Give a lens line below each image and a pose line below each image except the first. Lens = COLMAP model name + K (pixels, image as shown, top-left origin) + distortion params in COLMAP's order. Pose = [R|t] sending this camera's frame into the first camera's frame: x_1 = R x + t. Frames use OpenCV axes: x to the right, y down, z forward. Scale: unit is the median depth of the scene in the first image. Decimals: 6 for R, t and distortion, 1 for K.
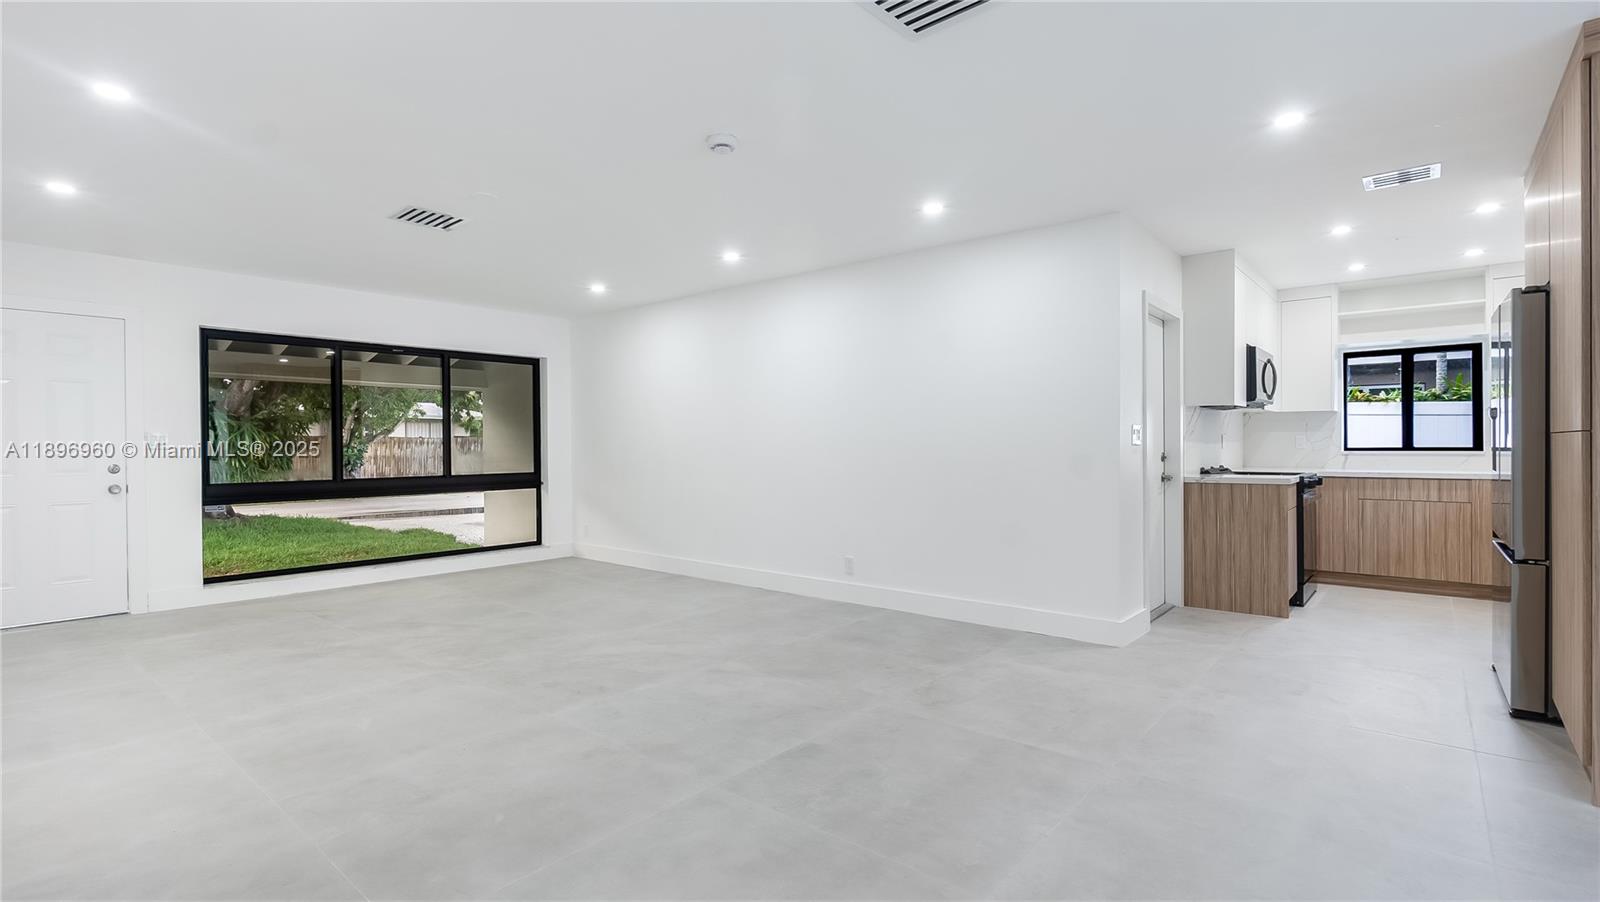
lens RADIAL K [[742.3, 0, 800.3], [0, 742.3, 449.0], [0, 0, 1]] dist [-0.007427, 0.001280]
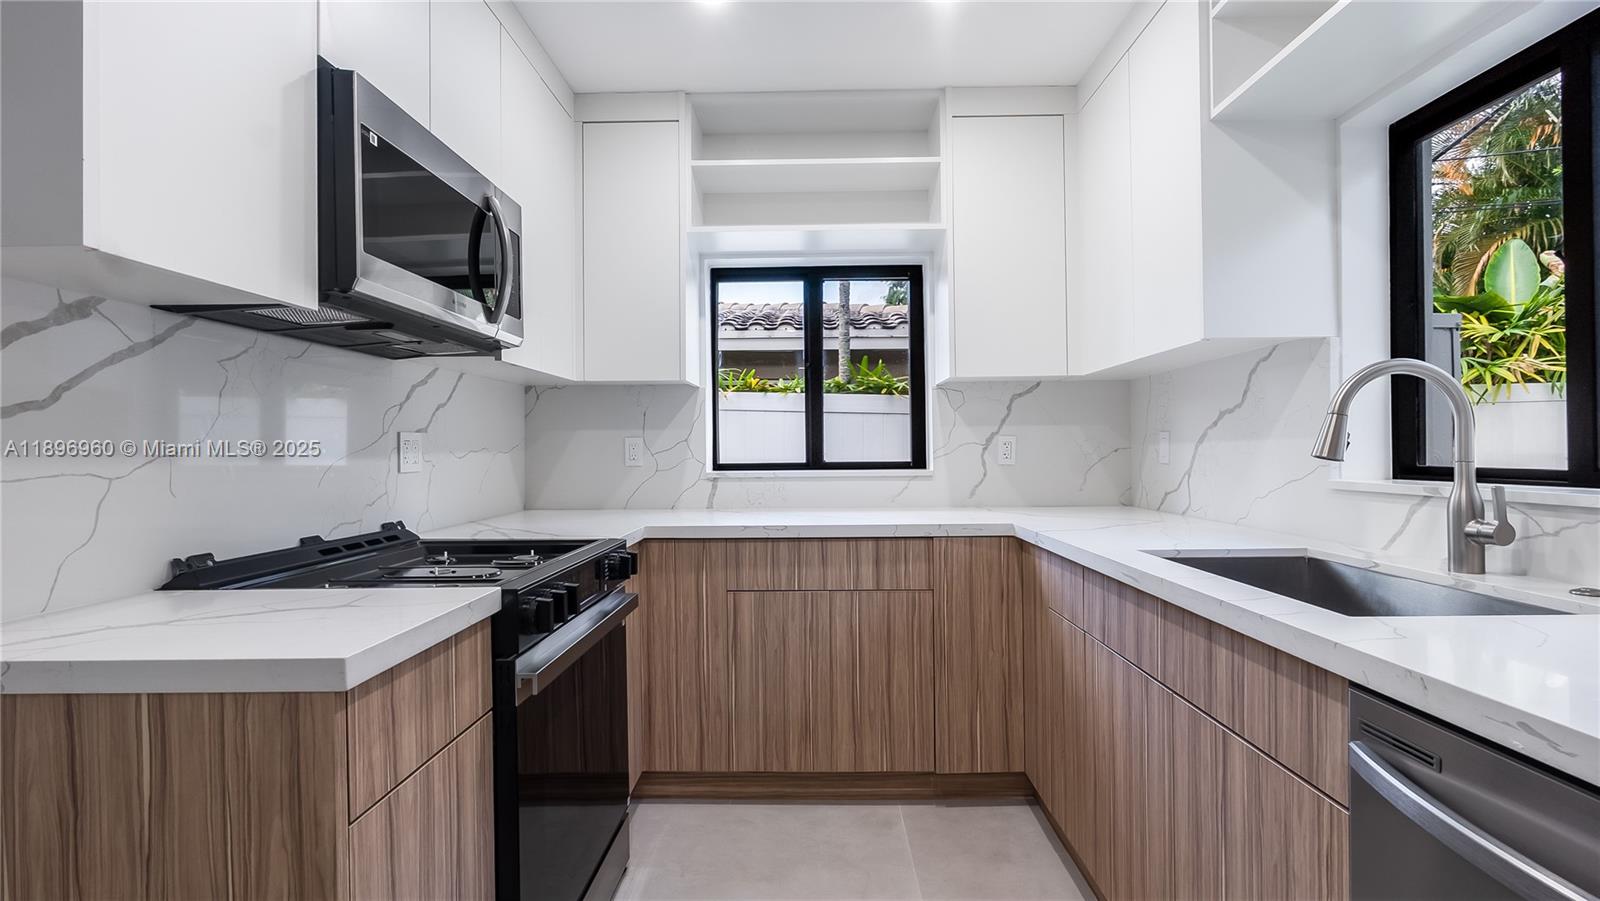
lens RADIAL K [[742.0, 0, 806.6], [0, 742.0, 451.6], [0, 0, 1]] dist [-0.010551, 0.002349]
pose [[0.769923, -0.002786, 0.638131, 0.497380], [0.009376, 0.999932, -0.006947, -0.006611], [-0.638068, 0.011332, 0.769897, 0.617706]]
